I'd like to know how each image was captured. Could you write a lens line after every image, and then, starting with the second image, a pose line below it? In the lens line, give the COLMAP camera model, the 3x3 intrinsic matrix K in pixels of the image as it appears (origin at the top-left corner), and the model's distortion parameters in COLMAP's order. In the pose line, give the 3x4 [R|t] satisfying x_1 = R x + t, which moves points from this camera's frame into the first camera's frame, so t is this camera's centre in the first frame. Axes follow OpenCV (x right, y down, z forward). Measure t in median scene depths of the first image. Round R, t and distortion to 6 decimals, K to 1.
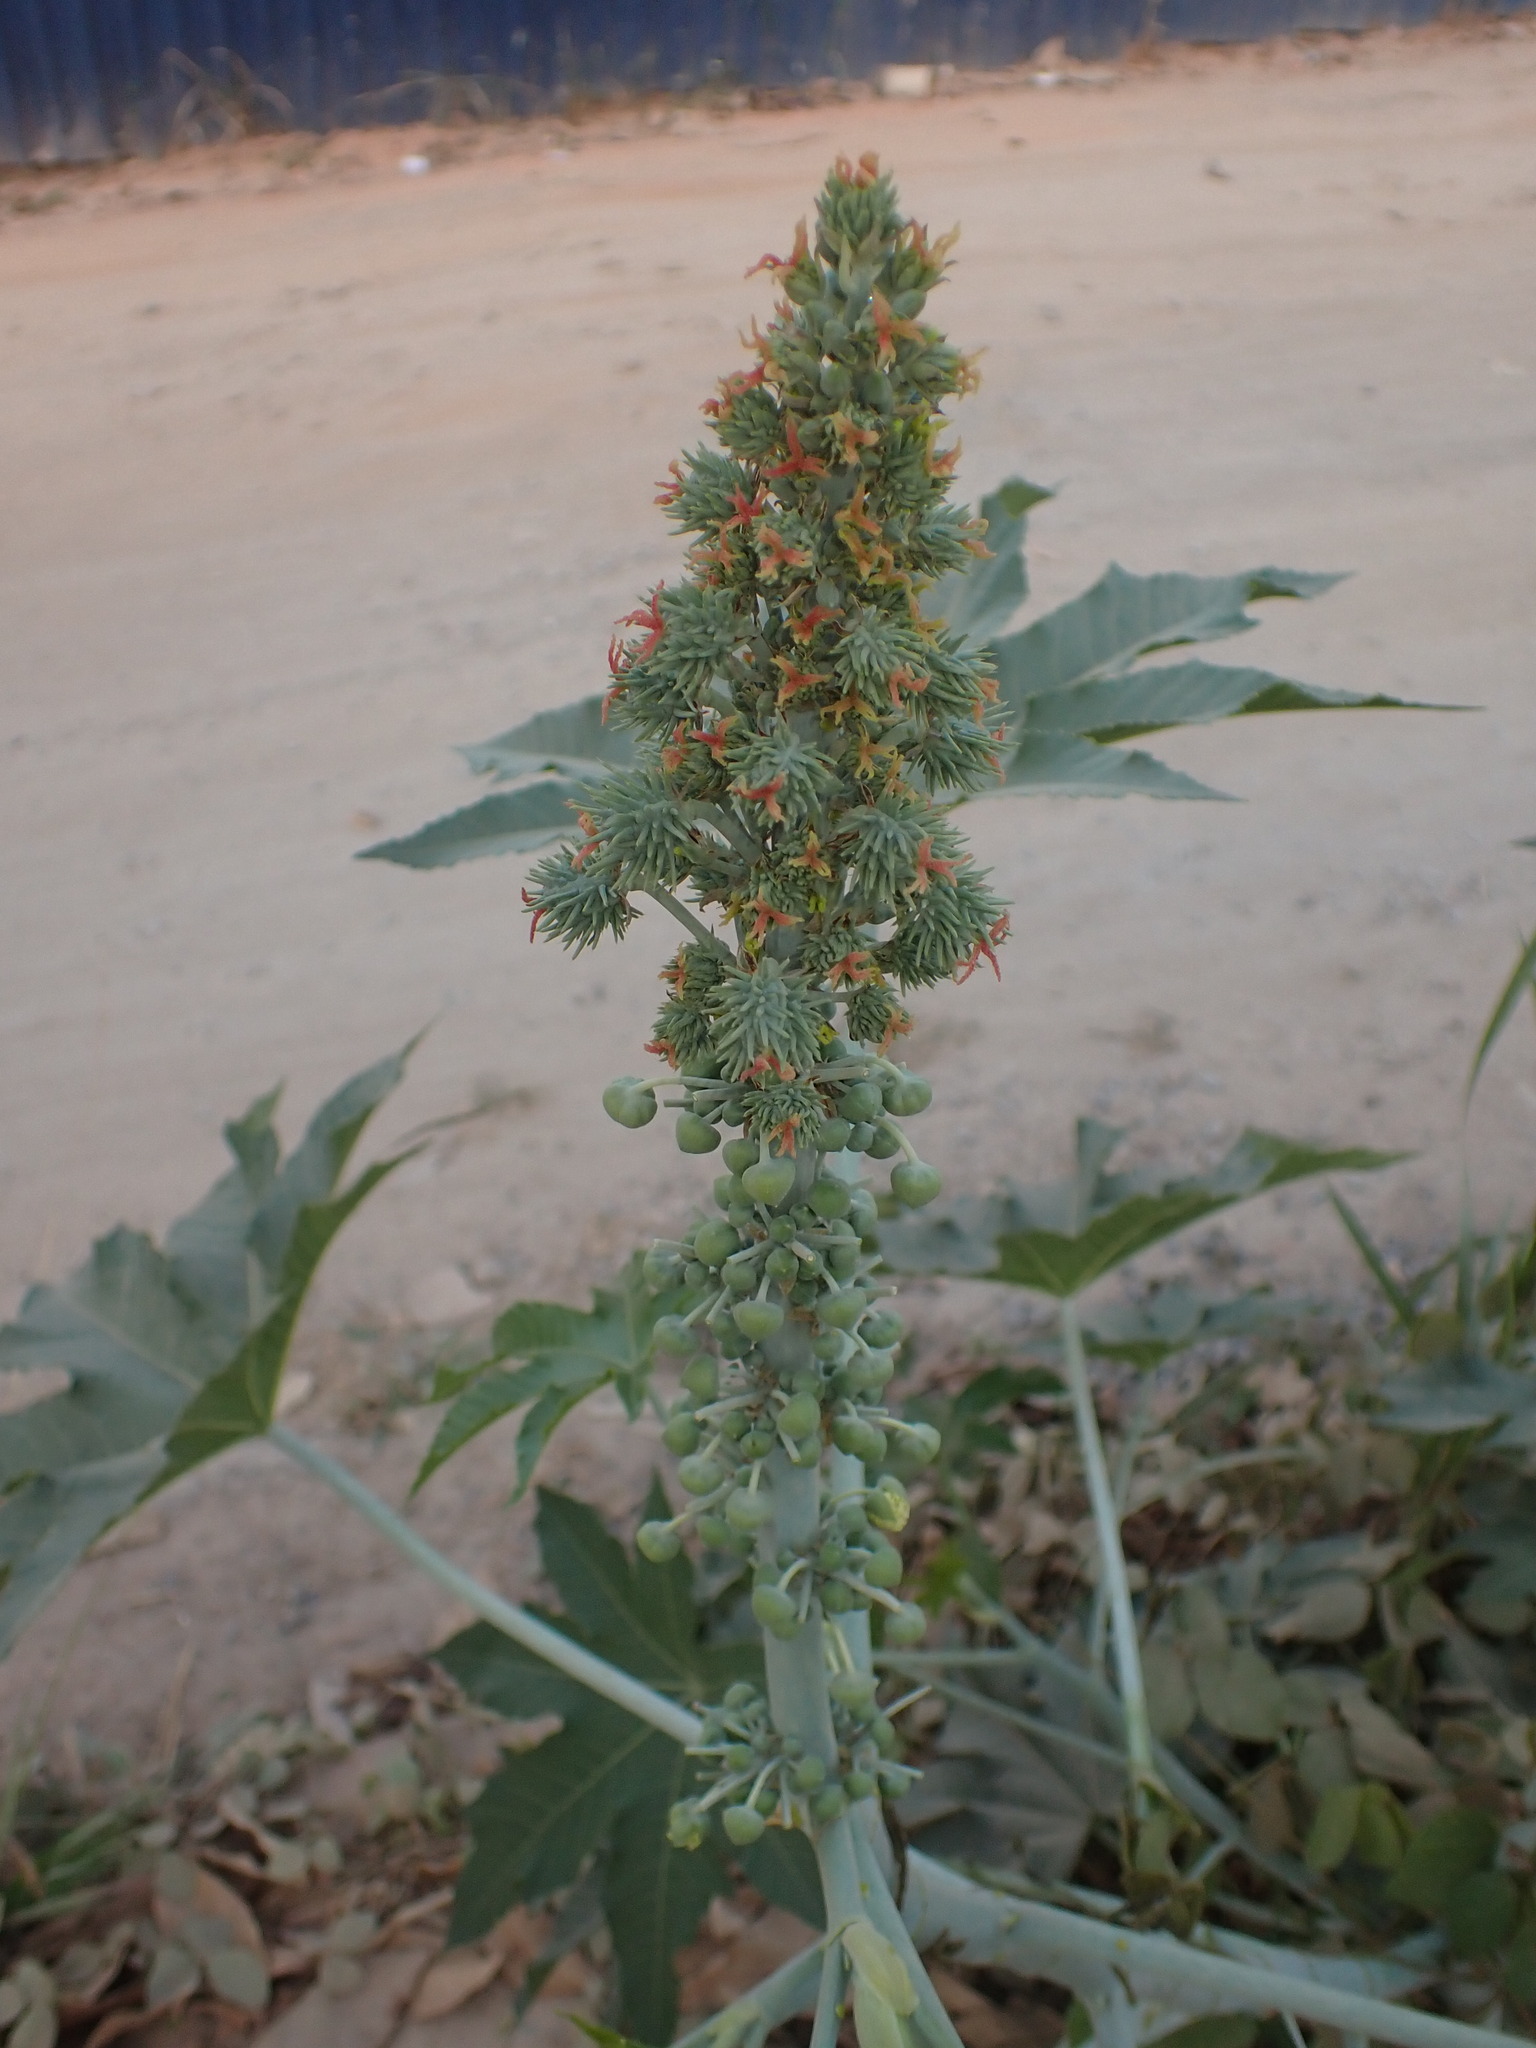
lens RADIAL K [[1654.0, 0, 768.0], [0, 1654.0, 1024.0], [0, 0, 1]] dist [0.000043, -0.002232]
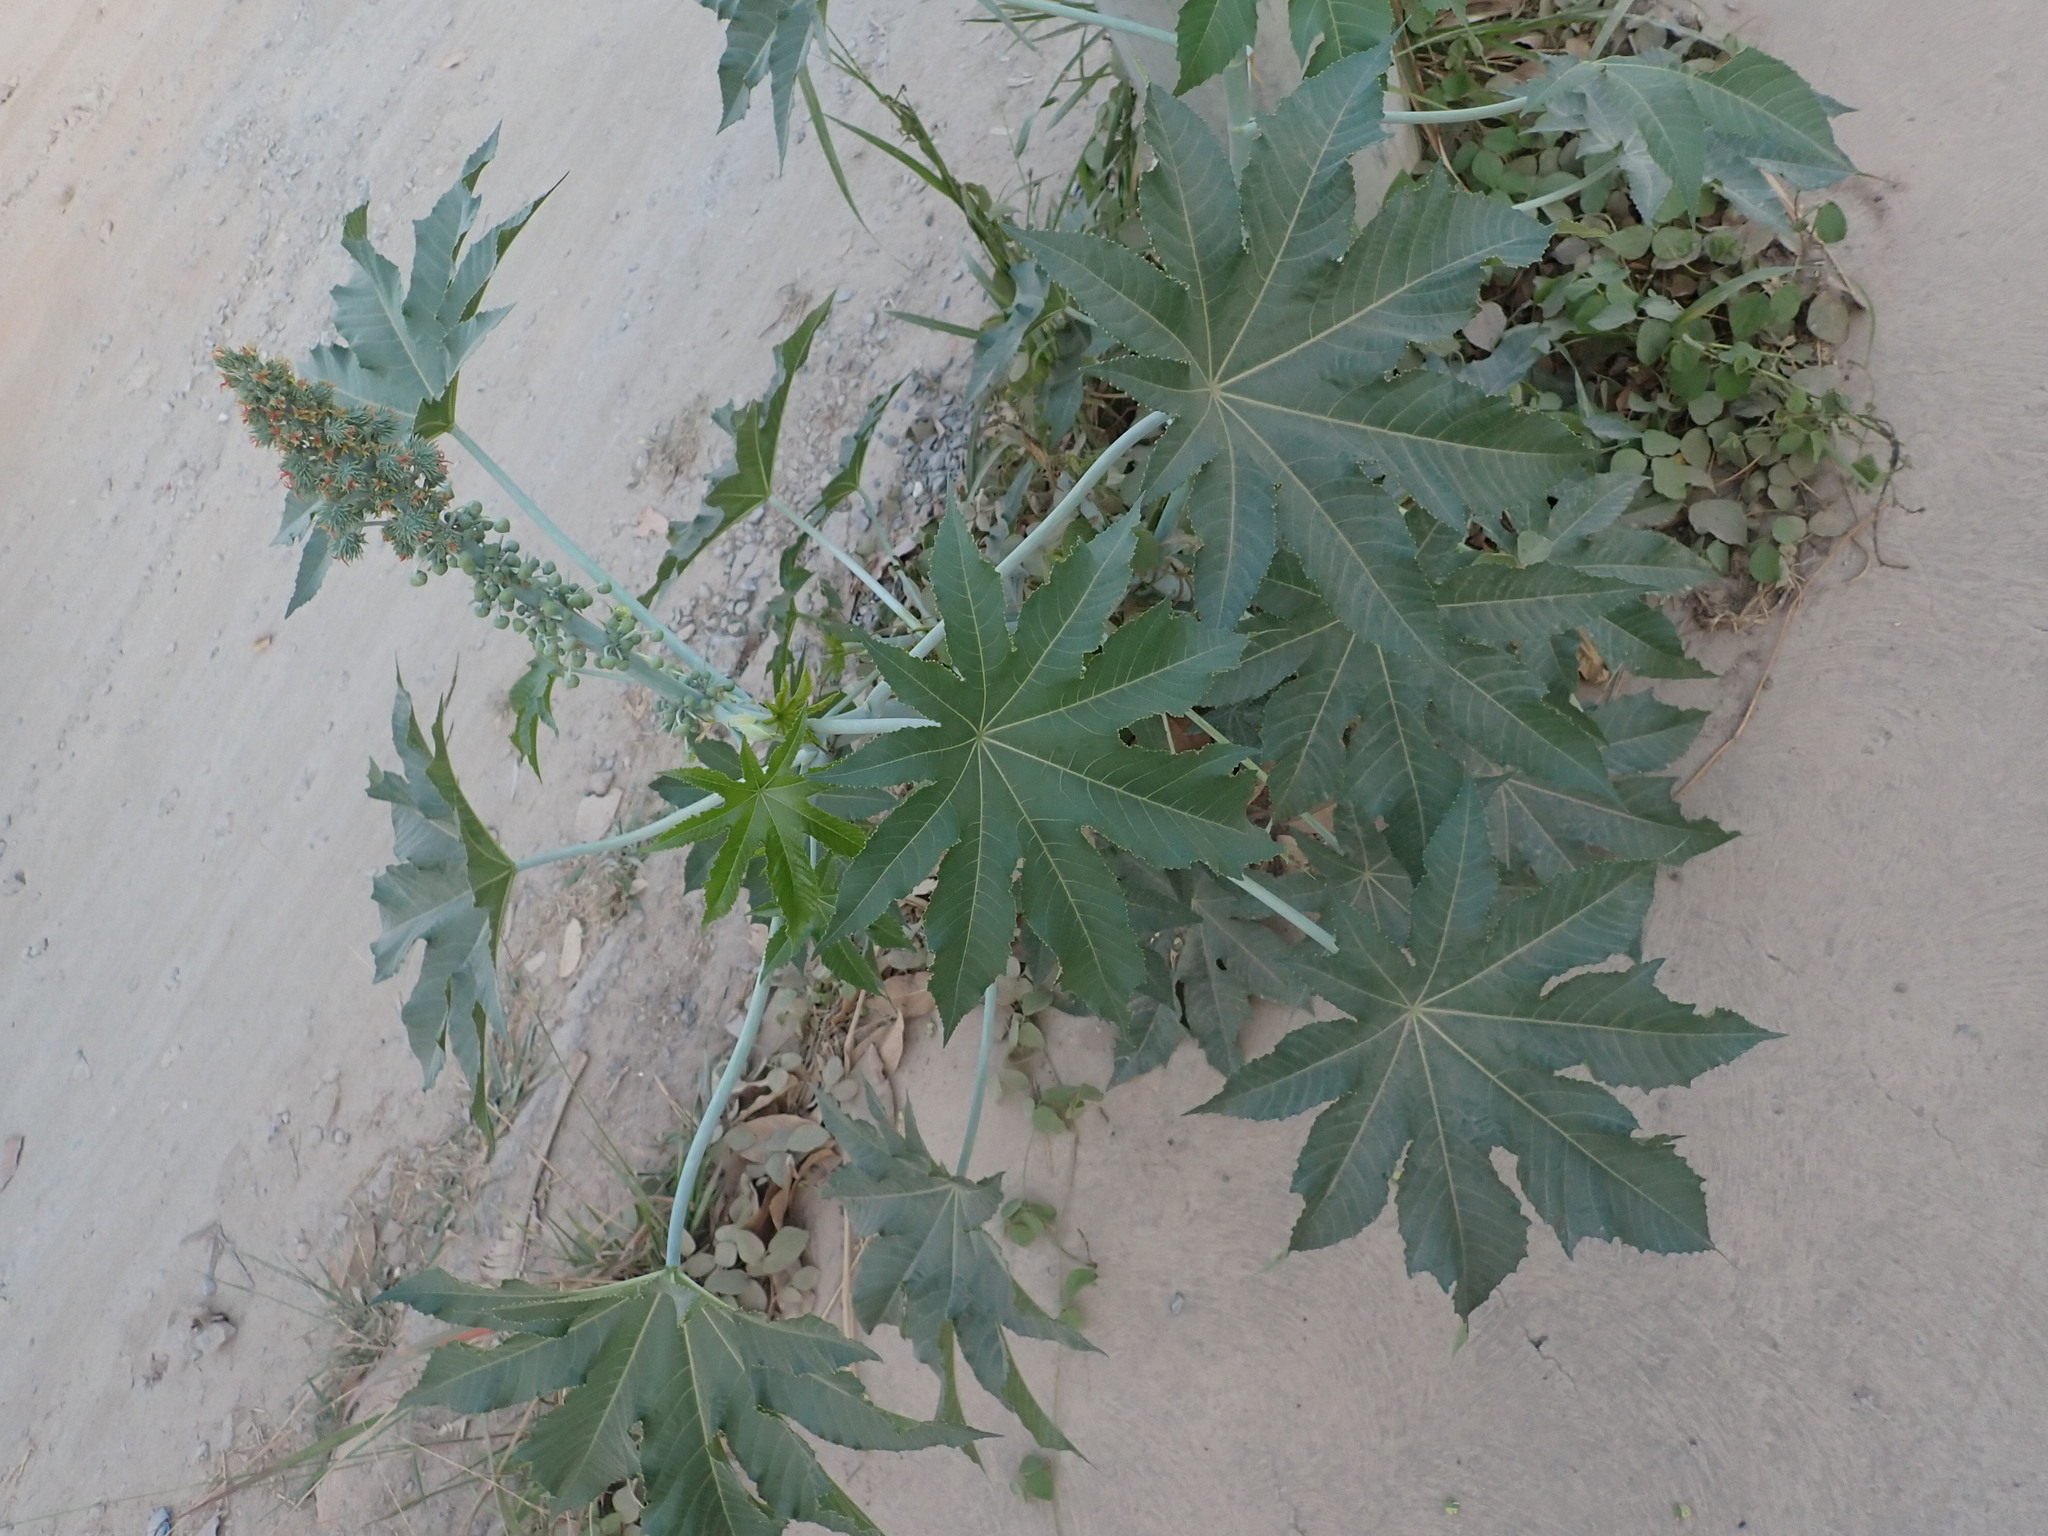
lens RADIAL K [[1654.0, 0, 1024.0], [0, 1654.0, 768.0], [0, 0, 1]] dist [0.000043, -0.002232]
pose [[0.656870, -0.754003, -0.001170, 0.153917], [0.729950, 0.635526, 0.251553, 0.126562], [-0.188928, -0.166092, 0.967843, -0.867765]]
